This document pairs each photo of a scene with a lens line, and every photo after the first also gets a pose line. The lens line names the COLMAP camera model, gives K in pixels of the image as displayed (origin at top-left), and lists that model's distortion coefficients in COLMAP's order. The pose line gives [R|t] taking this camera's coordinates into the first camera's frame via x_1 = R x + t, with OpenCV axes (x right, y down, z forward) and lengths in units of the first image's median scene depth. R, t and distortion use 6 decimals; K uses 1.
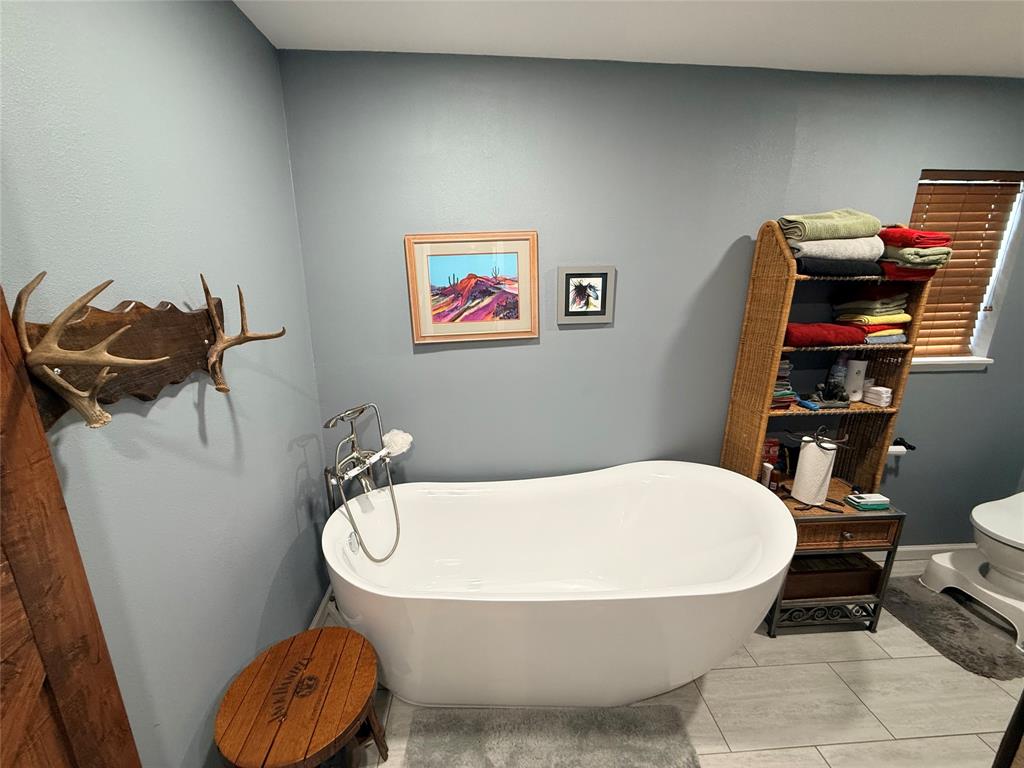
lens RADIAL K [[407.0, 0, 512.1], [0, 407.0, 381.7], [0, 0, 1]] dist [0.000091, 0.000187]
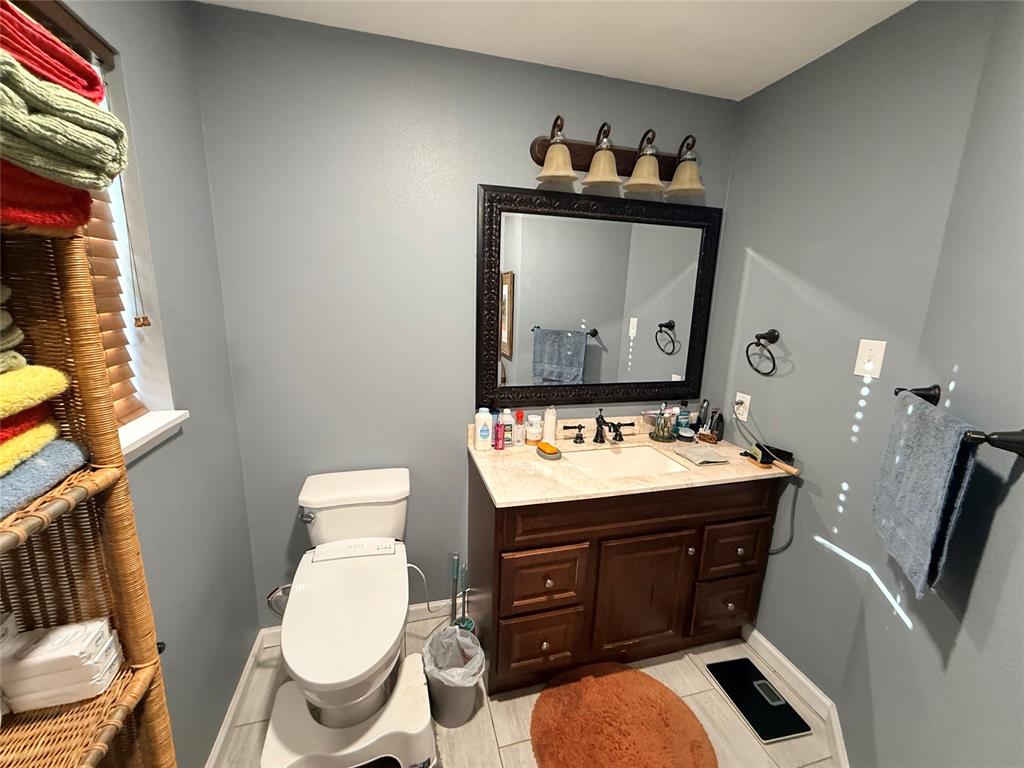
lens RADIAL K [[407.0, 0, 509.4], [0, 407.0, 381.7], [0, 0, 1]] dist [0.000091, 0.000187]
pose [[-0.205629, -0.206854, 0.956519, 0.638173], [0.217814, 0.943216, 0.250802, -0.151958], [-0.954083, 0.259915, -0.148897, 0.733025]]
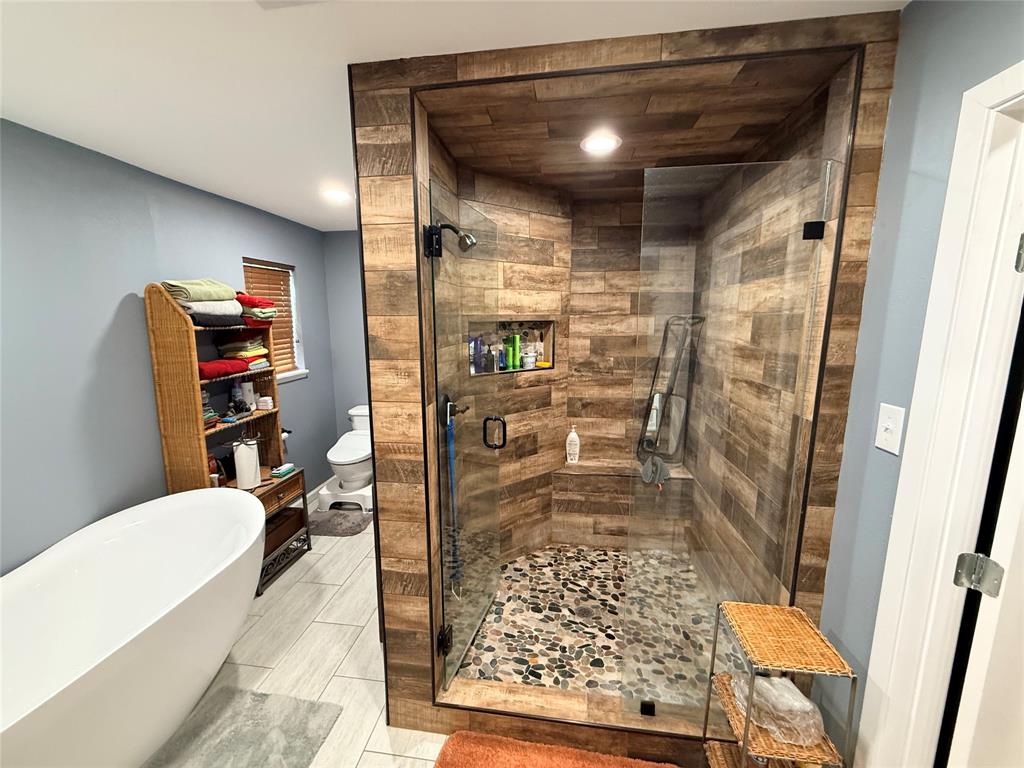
lens RADIAL K [[407.0, 0, 507.5], [0, 407.0, 383.3], [0, 0, 1]] dist [0.000091, 0.000187]
pose [[0.200455, -0.163647, 0.965939, -0.365016], [0.246335, 0.962694, 0.111977, 0.016680], [-0.948228, 0.215498, 0.233289, -0.213631]]
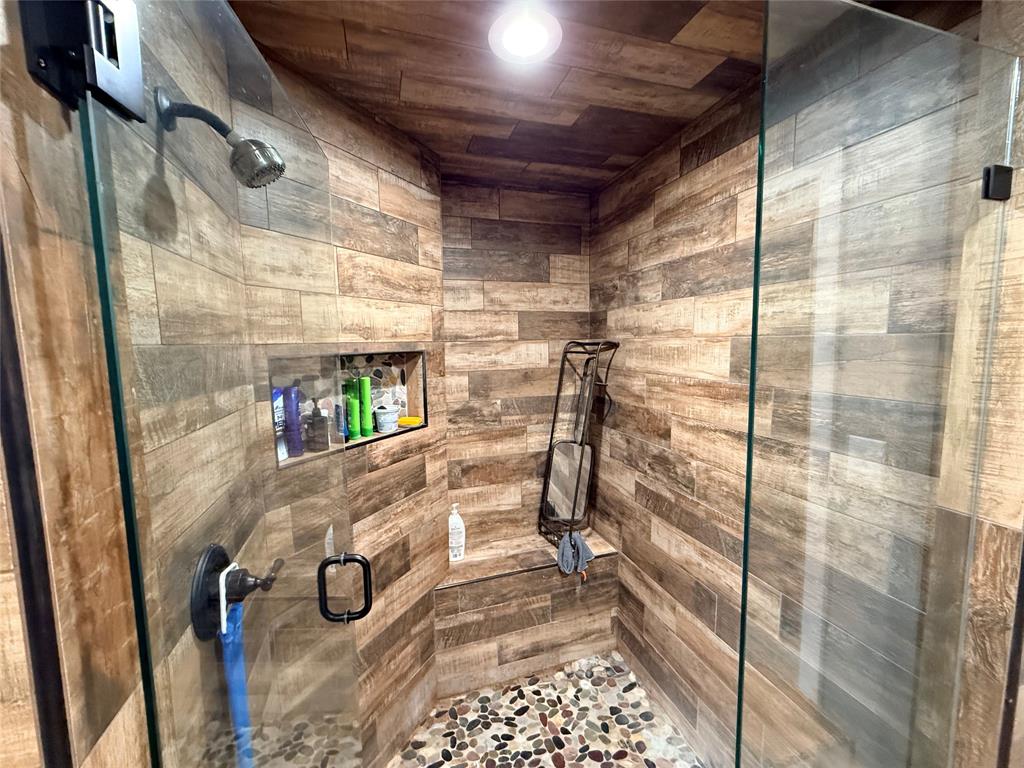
lens RADIAL K [[407.0, 0, 506.8], [0, 407.0, 382.5], [0, 0, 1]] dist [0.000091, 0.000187]
pose [[-0.243348, -0.098065, 0.964969, 0.165747], [0.253962, 0.953726, 0.160968, -0.026701], [-0.936101, 0.284236, -0.207183, -0.048471]]
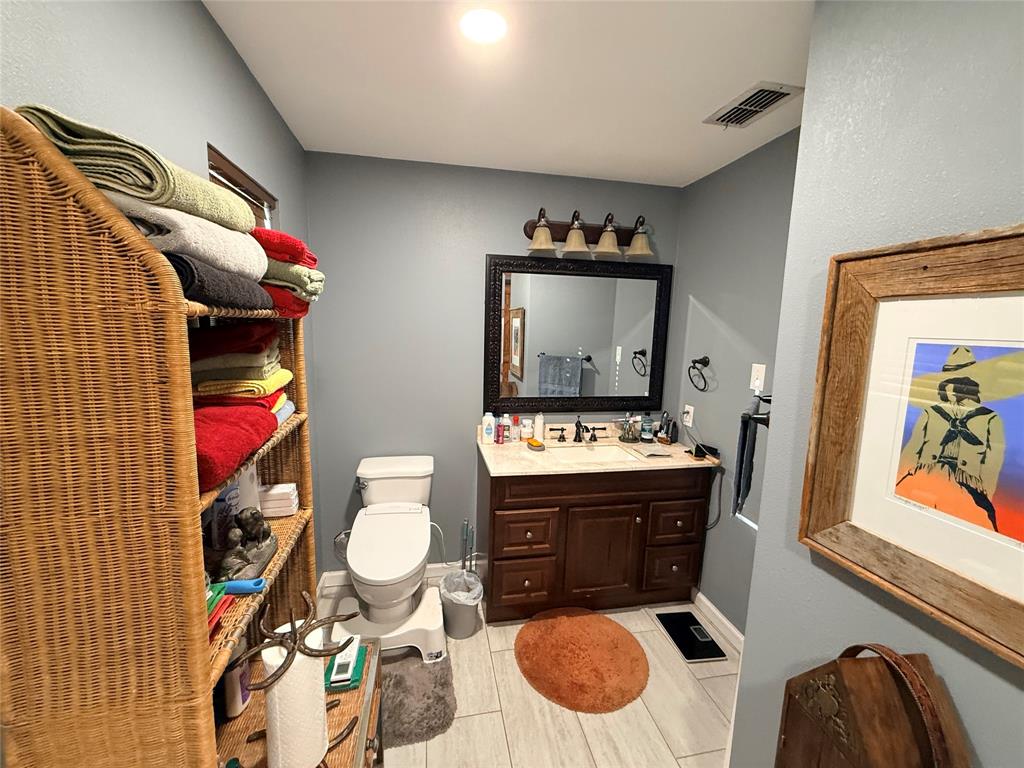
lens RADIAL K [[407.0, 0, 511.3], [0, 407.0, 380.4], [0, 0, 1]] dist [0.000091, 0.000187]
pose [[-0.139677, -0.145014, 0.979521, 0.277979], [0.220852, 0.959737, 0.173578, -0.176276], [-0.965254, 0.240574, -0.102027, 0.701754]]
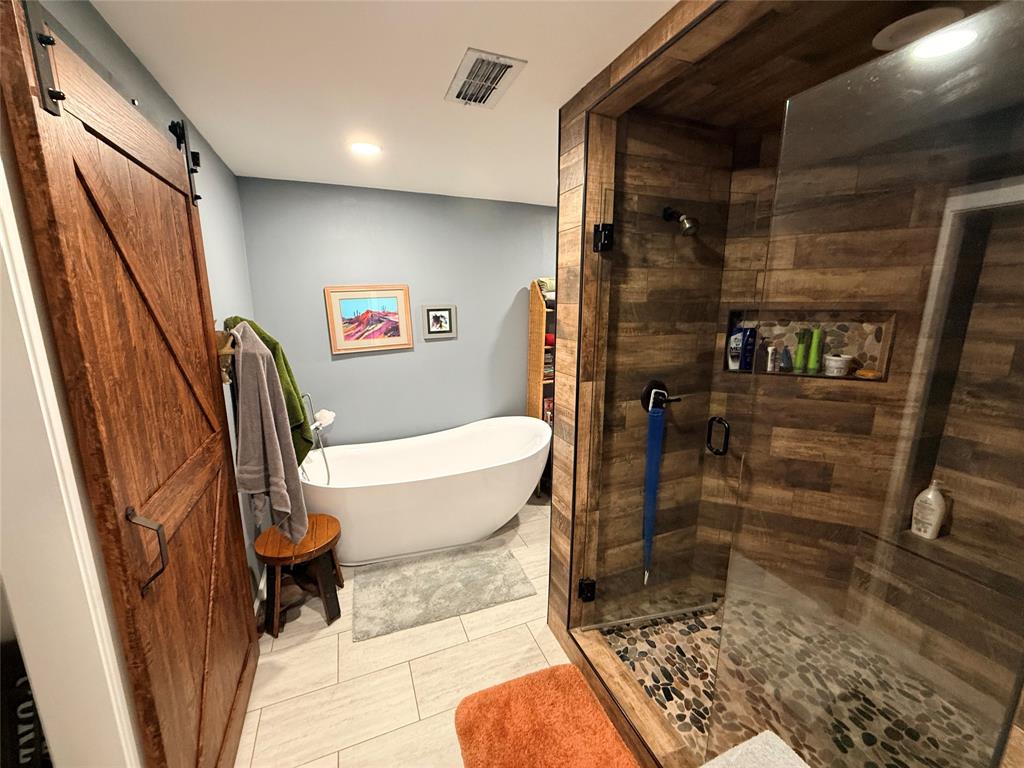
lens RADIAL K [[407.0, 0, 509.7], [0, 407.0, 383.6], [0, 0, 1]] dist [0.000091, 0.000187]
pose [[0.949892, -0.067567, 0.305190, -0.078758], [0.082442, 0.995942, -0.036102, 0.134297], [-0.301512, 0.059453, 0.951607, -0.705006]]
